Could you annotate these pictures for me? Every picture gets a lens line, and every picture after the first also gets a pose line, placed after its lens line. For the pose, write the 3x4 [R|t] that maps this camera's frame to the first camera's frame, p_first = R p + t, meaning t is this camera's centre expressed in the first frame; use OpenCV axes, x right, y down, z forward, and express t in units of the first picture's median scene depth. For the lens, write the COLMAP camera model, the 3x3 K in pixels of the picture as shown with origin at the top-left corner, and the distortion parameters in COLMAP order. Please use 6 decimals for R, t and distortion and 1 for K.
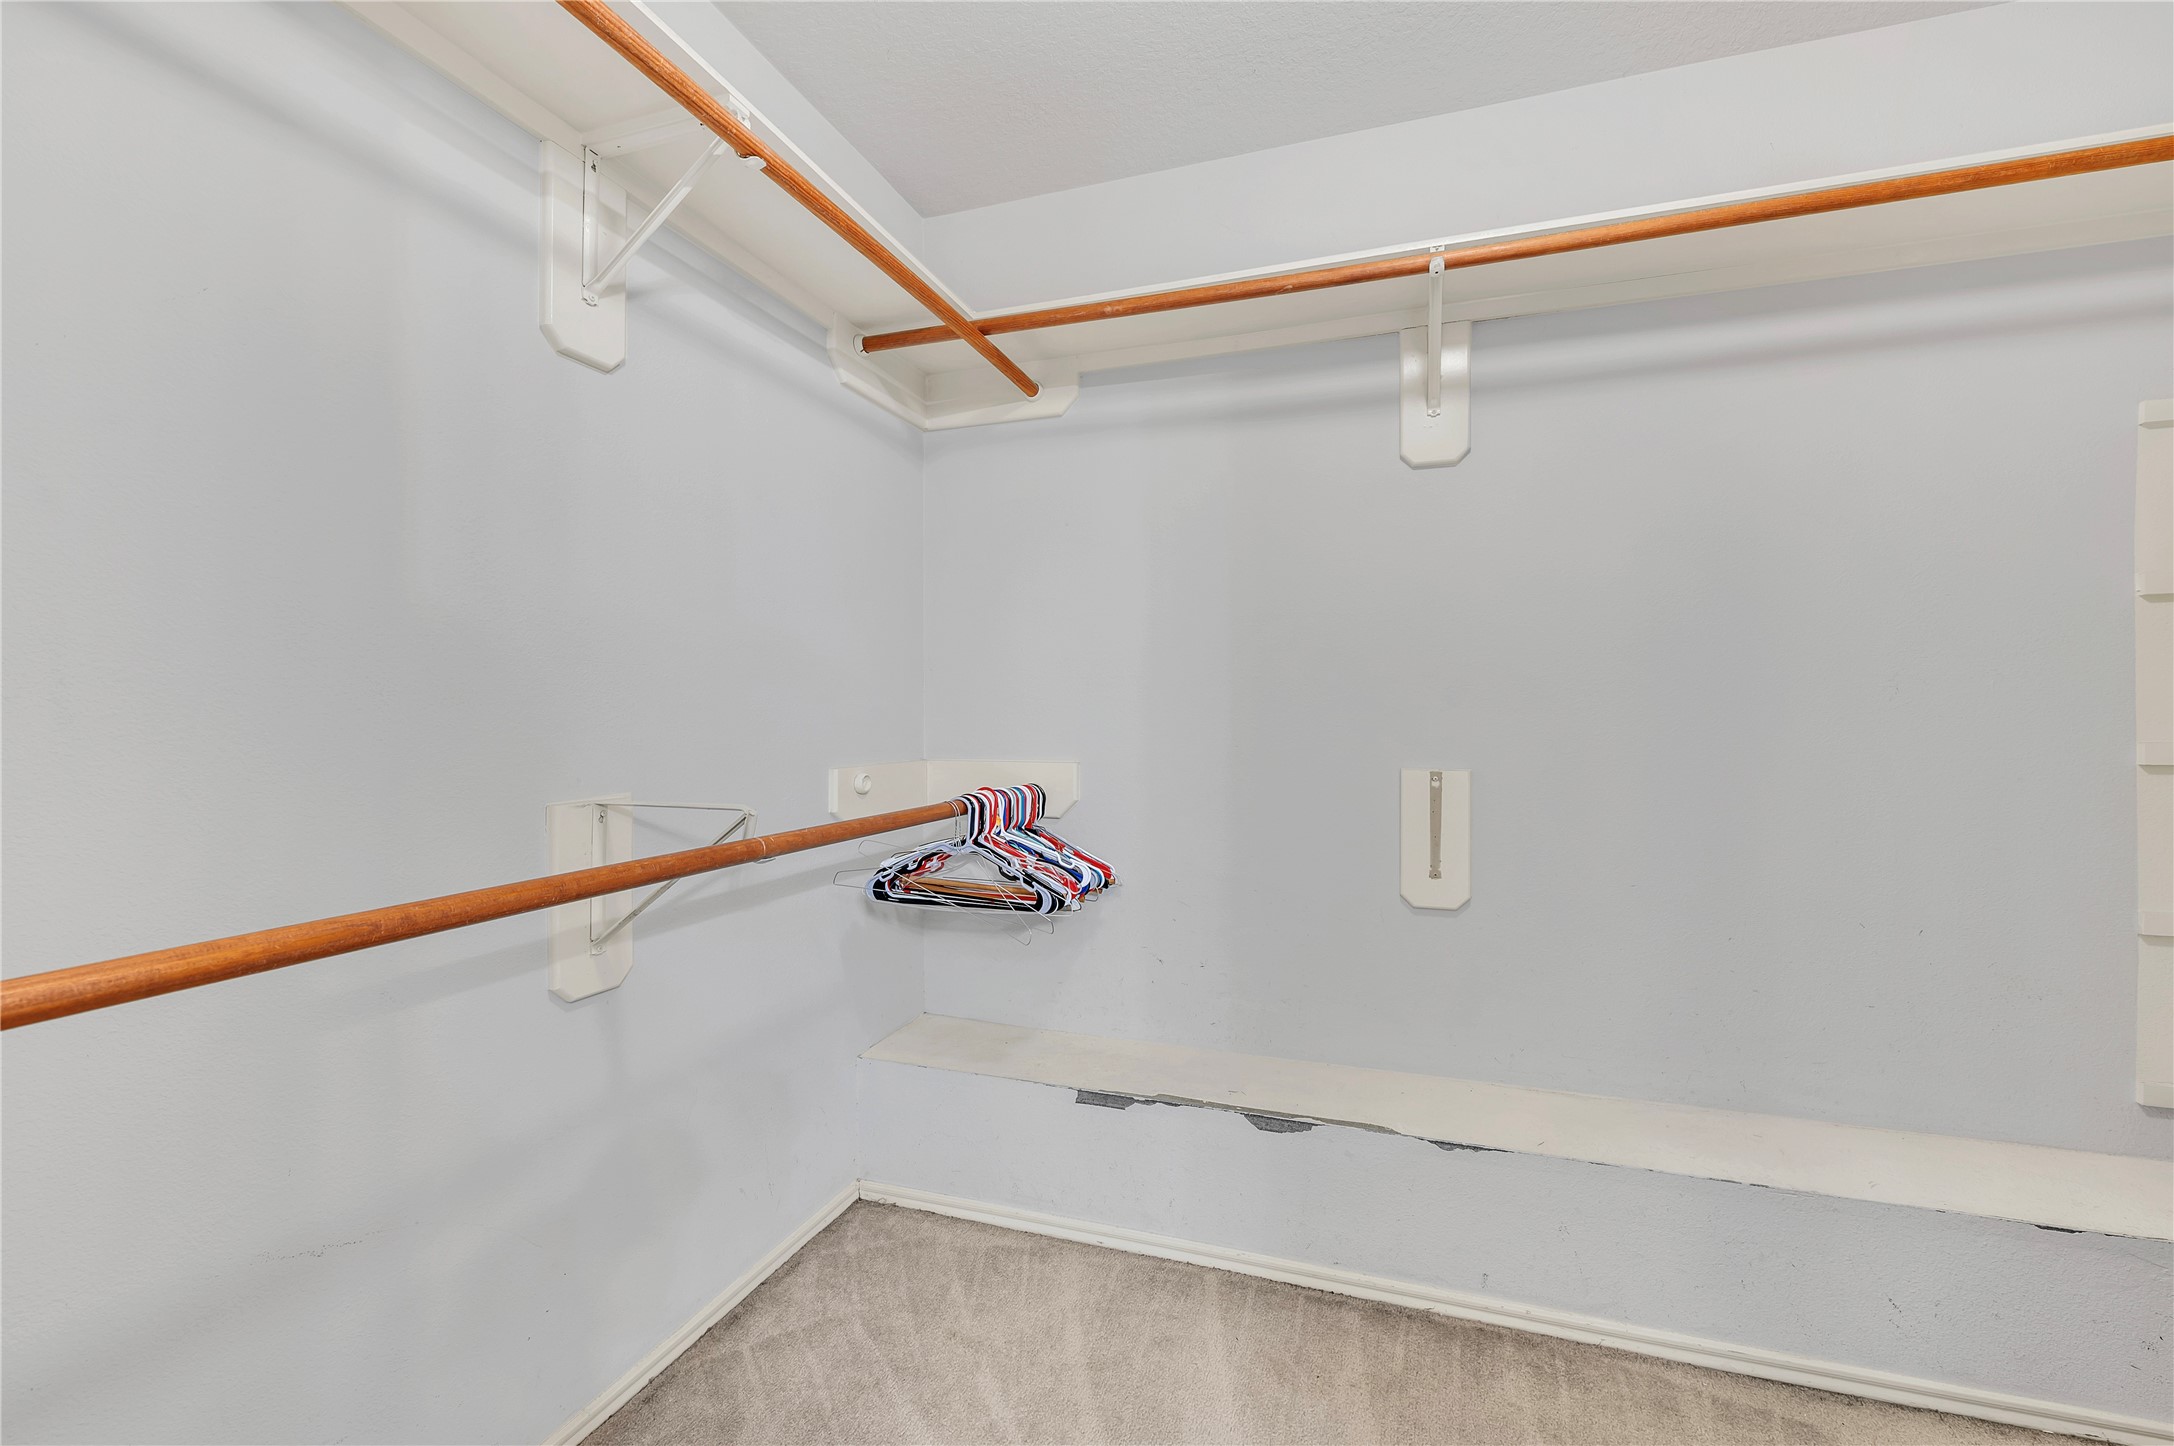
lens RADIAL K [[893.6, 0, 1090.5], [0, 893.6, 718.1], [0, 0, 1]] dist [-0.000230, -0.000009]
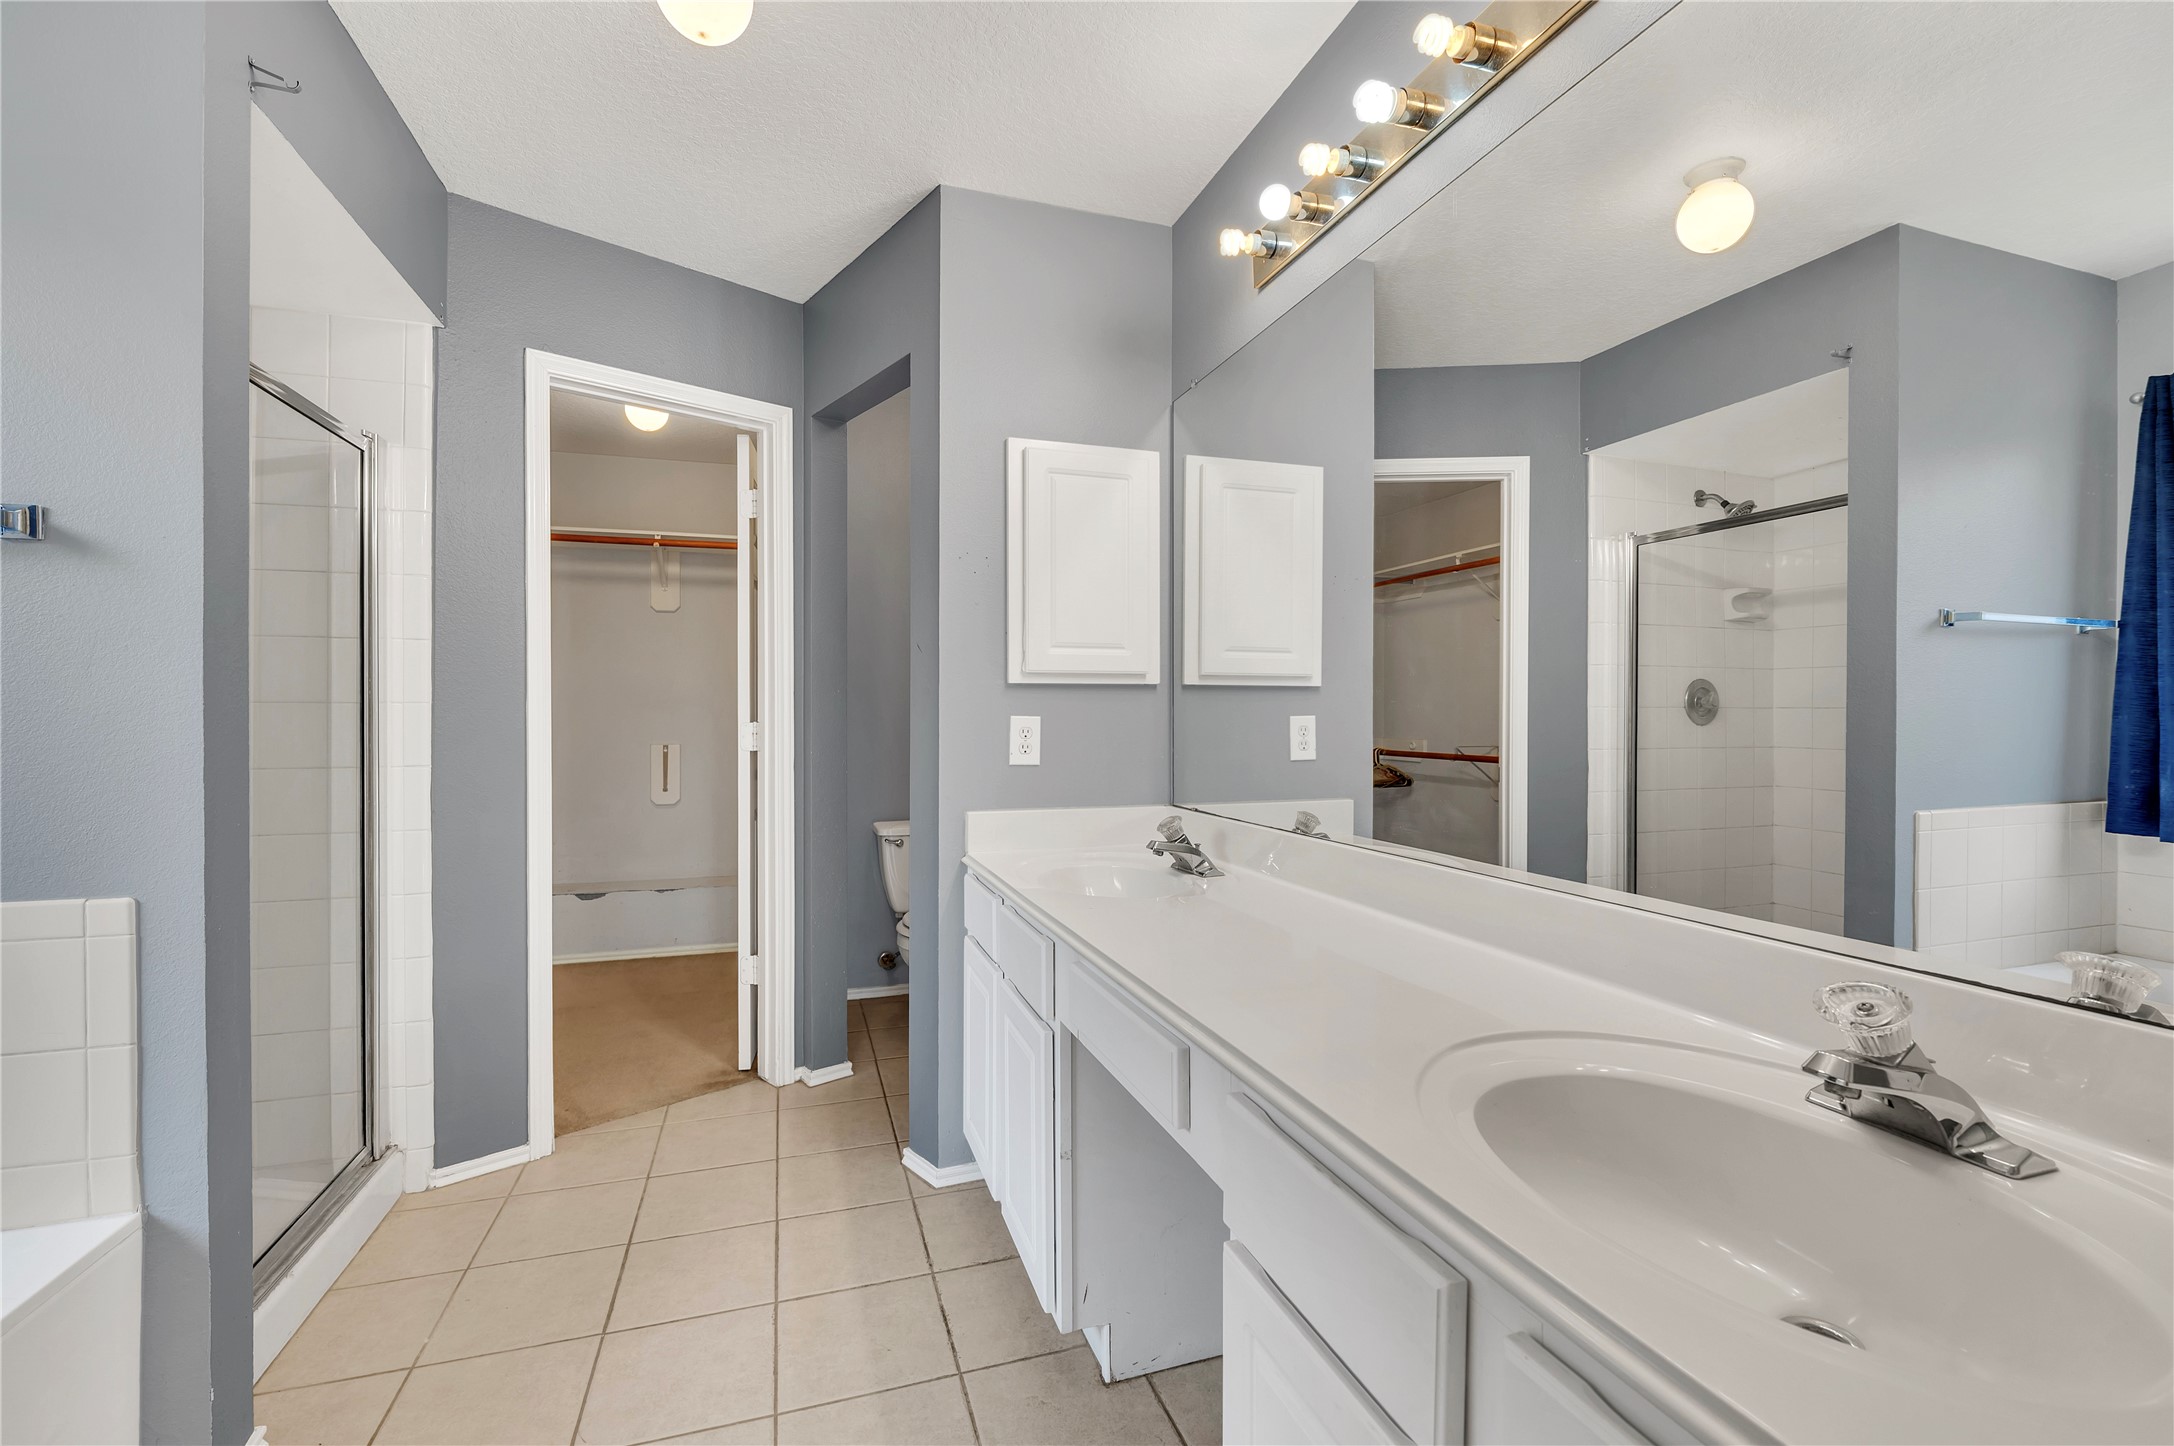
lens RADIAL K [[893.6, 0, 1080.5], [0, 893.6, 720.0], [0, 0, 1]] dist [-0.000230, -0.000009]
pose [[0.785729, -0.001344, 0.618569, -0.198933], [0.000547, 0.999999, 0.001477, -0.007864], [-0.618570, -0.000822, 0.785729, -1.476687]]
